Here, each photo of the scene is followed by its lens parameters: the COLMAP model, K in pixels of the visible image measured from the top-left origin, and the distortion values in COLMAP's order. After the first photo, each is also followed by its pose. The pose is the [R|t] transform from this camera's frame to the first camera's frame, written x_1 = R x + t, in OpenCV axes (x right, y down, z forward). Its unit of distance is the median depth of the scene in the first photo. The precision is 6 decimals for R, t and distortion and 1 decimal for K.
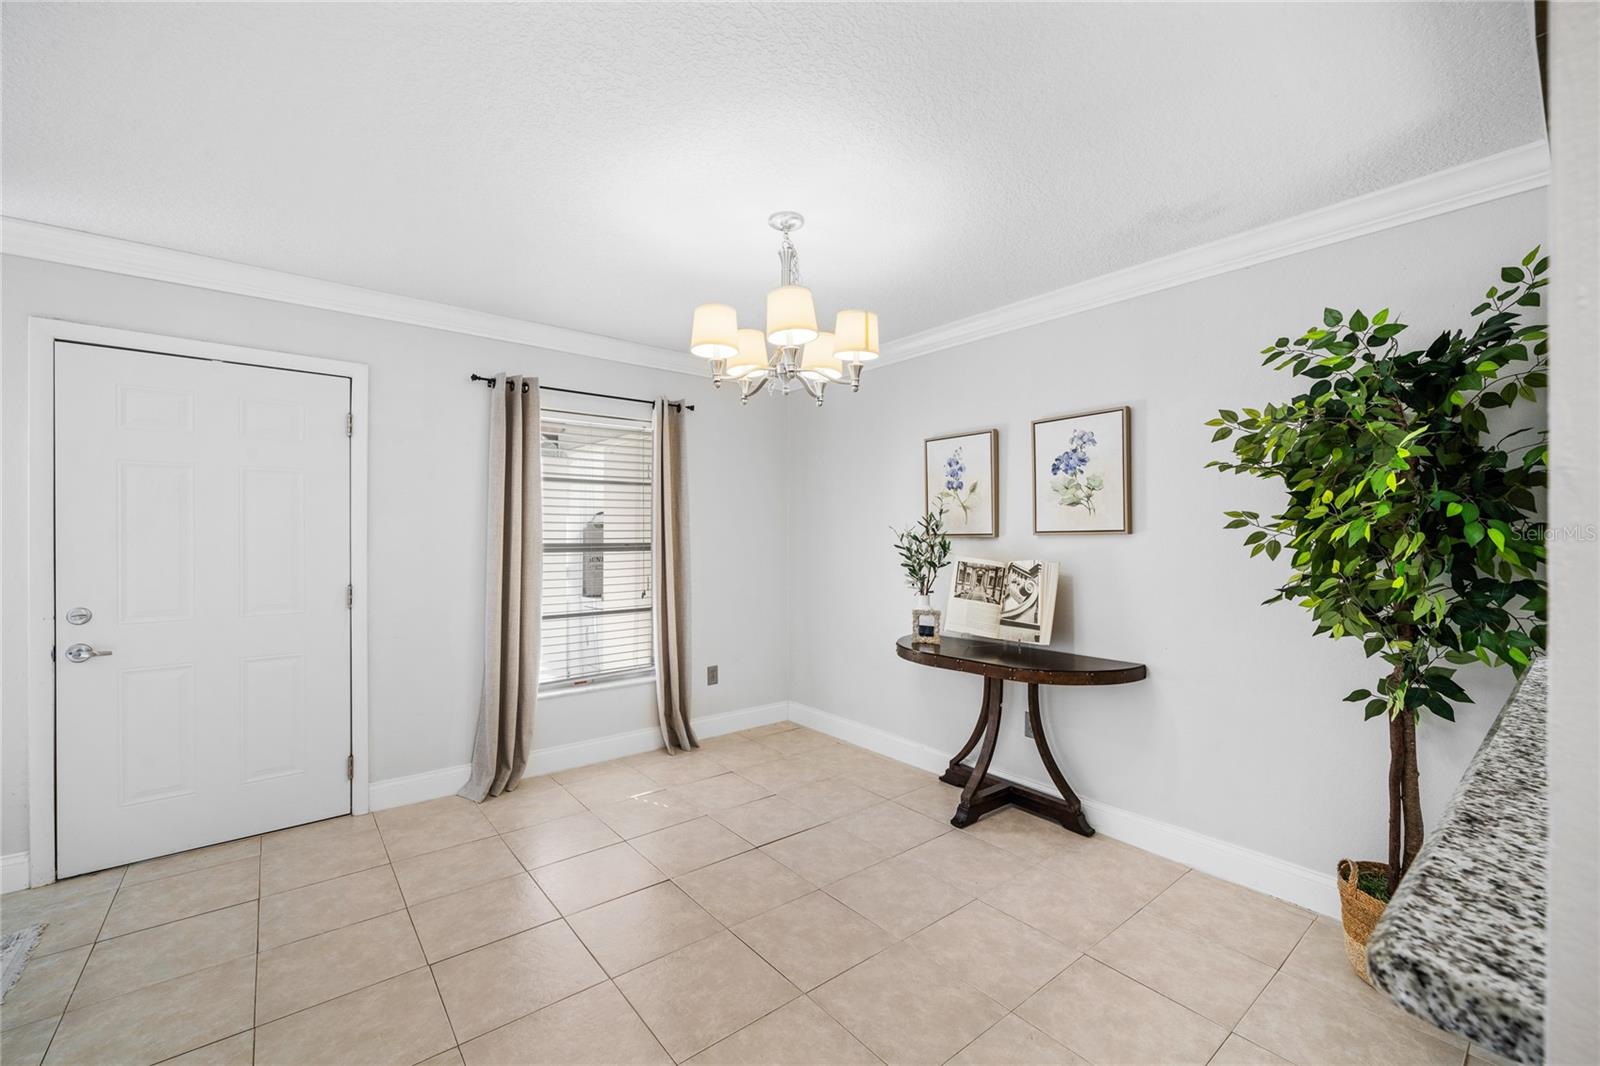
lens RADIAL K [[648.3, 0, 800.0], [0, 648.3, 533.0], [0, 0, 1]] dist [-0.000182, -0.000142]
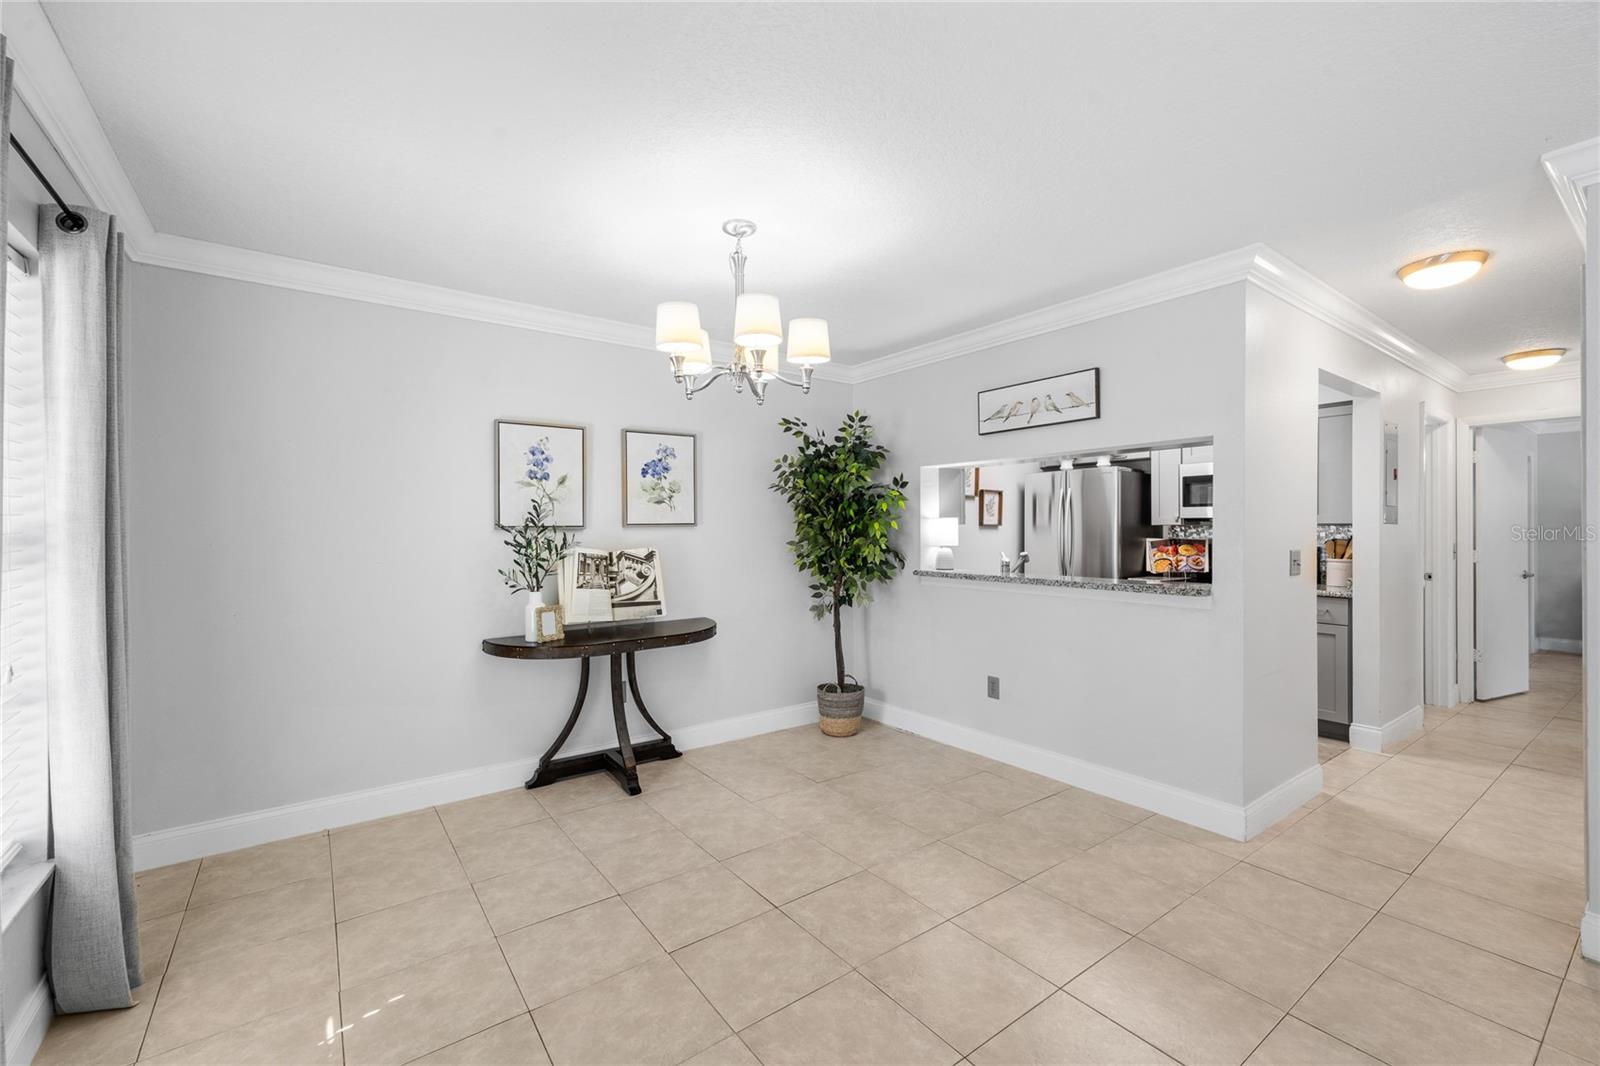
lens RADIAL K [[653.7, 0, 797.1], [0, 653.7, 528.5], [0, 0, 1]] dist [0.002890, 0.000582]
pose [[0.056977, 0.002021, 0.998373, -0.812085], [0.001320, 0.999997, -0.002099, 0.008952], [-0.998375, 0.001438, 0.056974, 0.644236]]
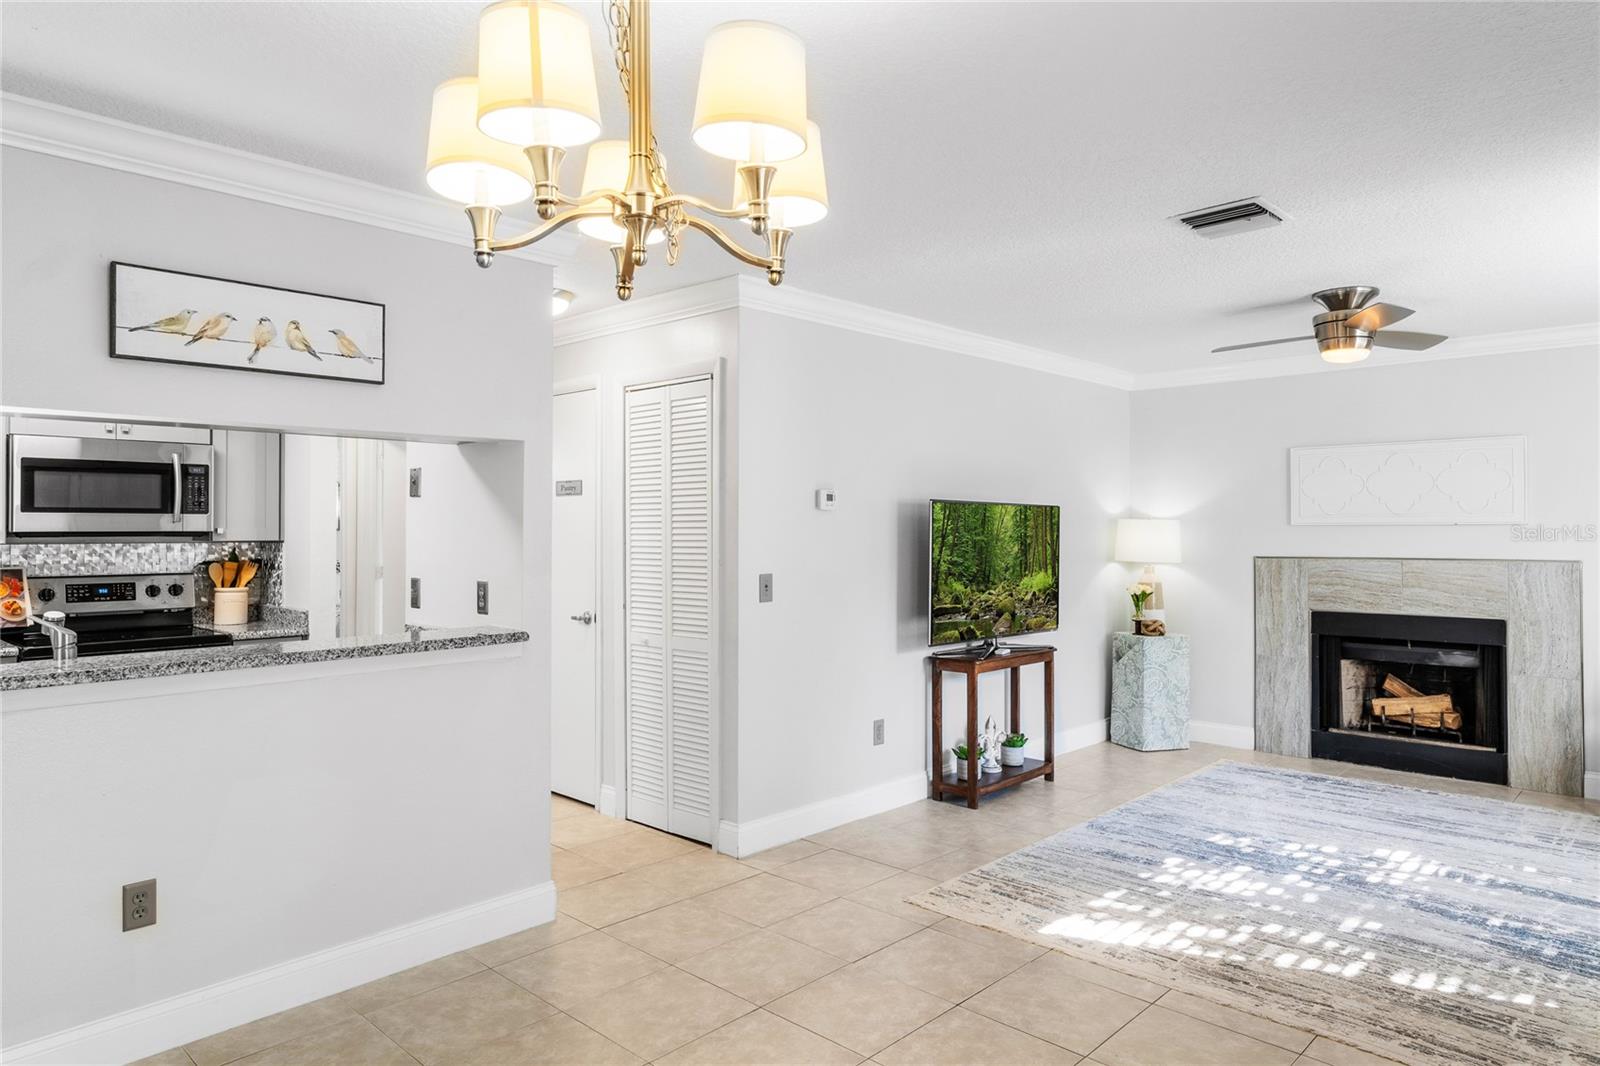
lens RADIAL K [[999.7, 0, 798.7], [0, 999.7, 522.8], [0, 0, 1]] dist [-0.006943, -0.002699]
pose [[-0.992932, 0.001609, -0.118676, -0.041646], [0.002120, 0.999989, -0.004181, -0.023545], [0.118668, -0.004403, -0.992924, 1.275903]]
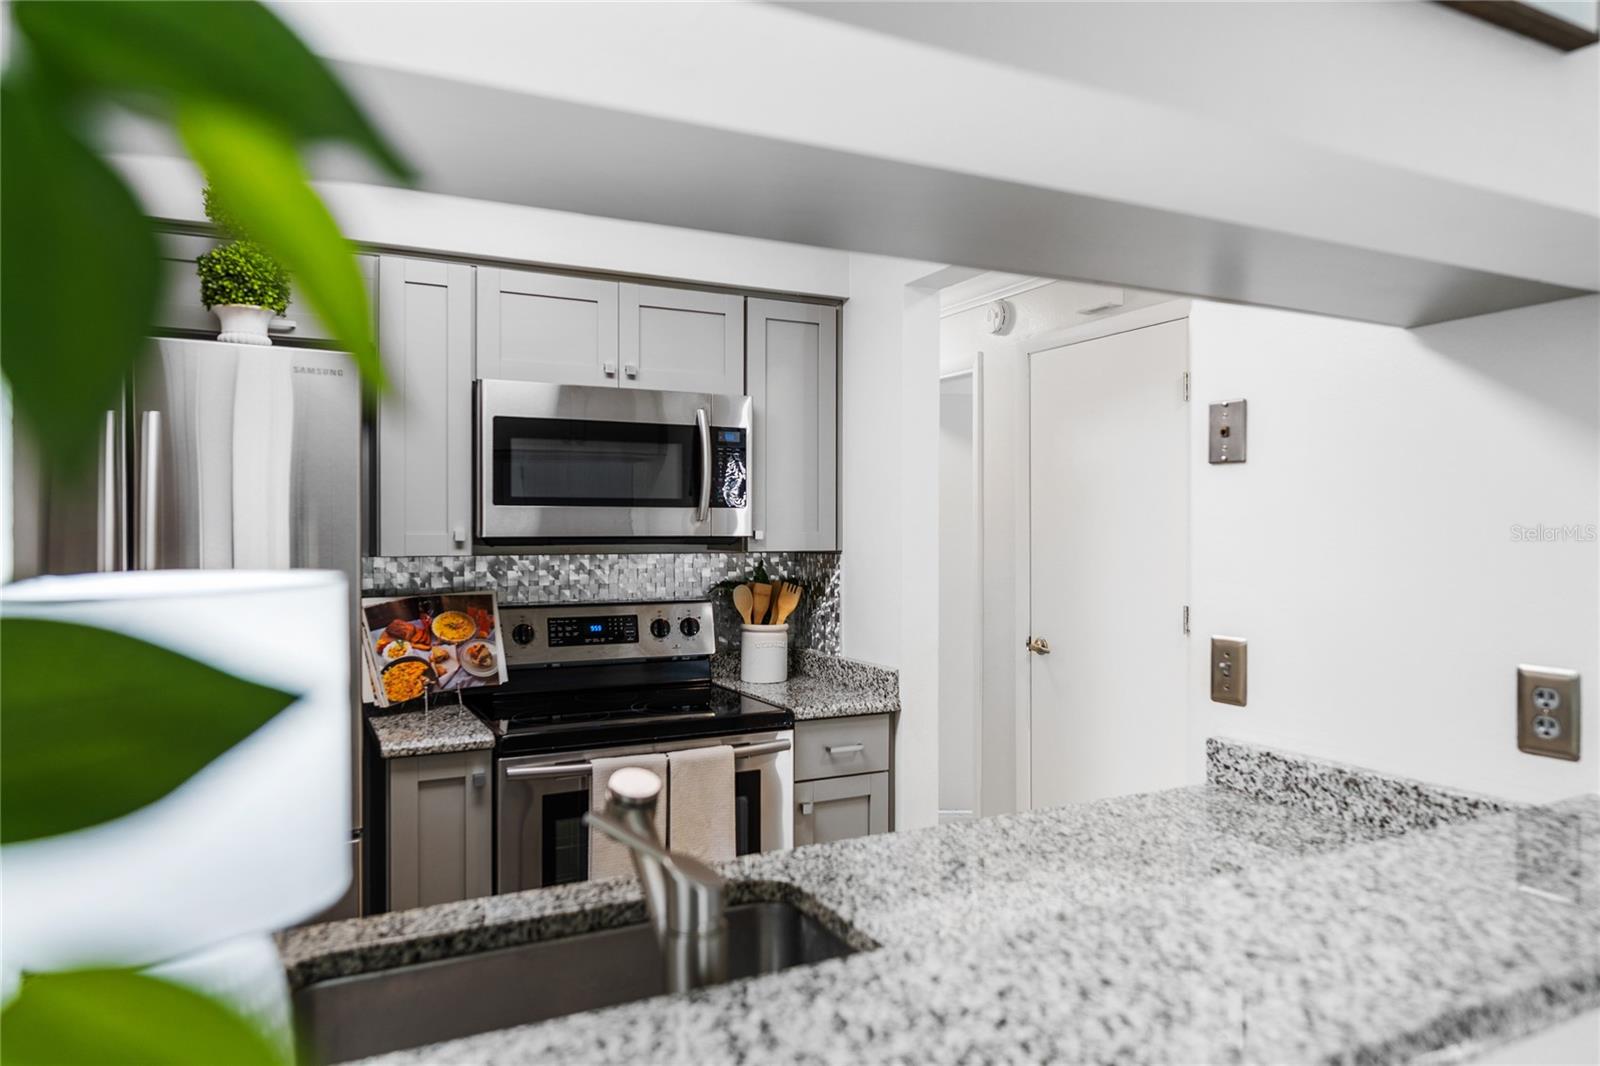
lens RADIAL K [[1007.9, 0, 800.0], [0, 1007.9, 533.0], [0, 0, 1]] dist [-0.003121, -0.000112]
pose [[-0.976609, 0.001641, 0.215017, 0.425335], [0.002431, 0.999991, 0.003408, -0.024782], [-0.215010, 0.003851, -0.976604, 0.561968]]
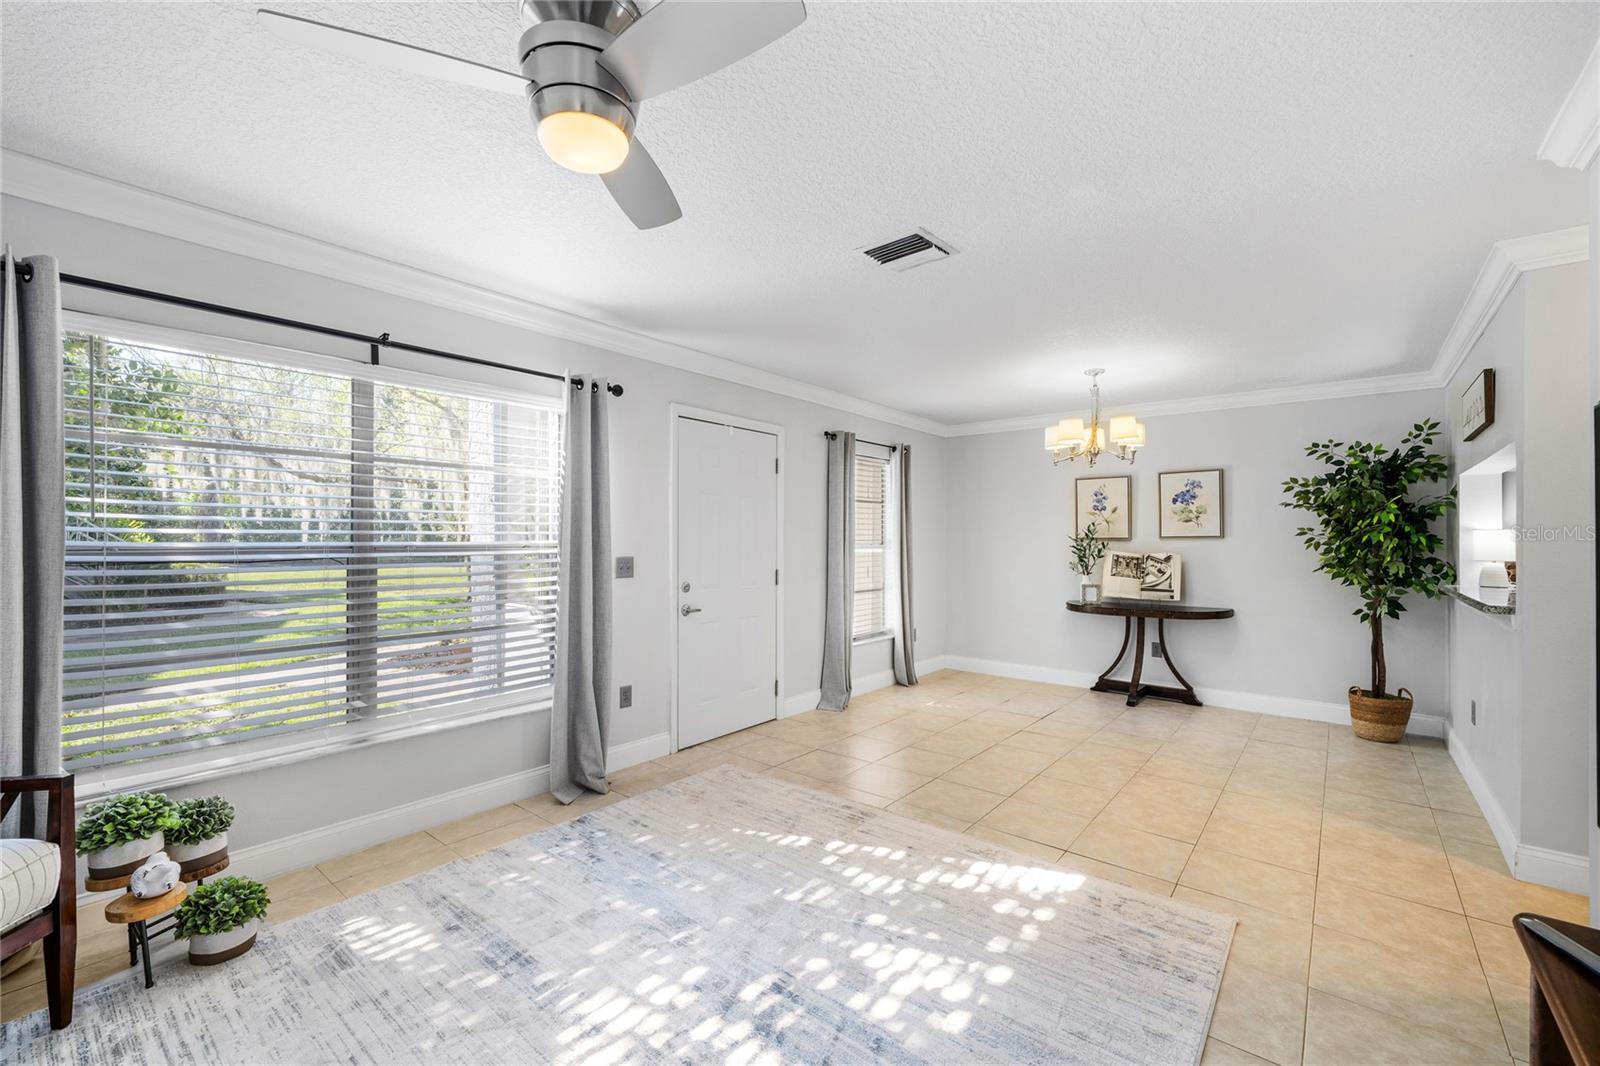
lens RADIAL K [[658.5, 0, 797.1], [0, 658.5, 533.0], [0, 0, 1]] dist [-0.000544, -0.000162]
pose [[0.981044, 0.004373, 0.193738, -0.946331], [-0.003420, 0.999980, -0.005249, 0.000426], [-0.193757, 0.004487, 0.981039, -0.541695]]
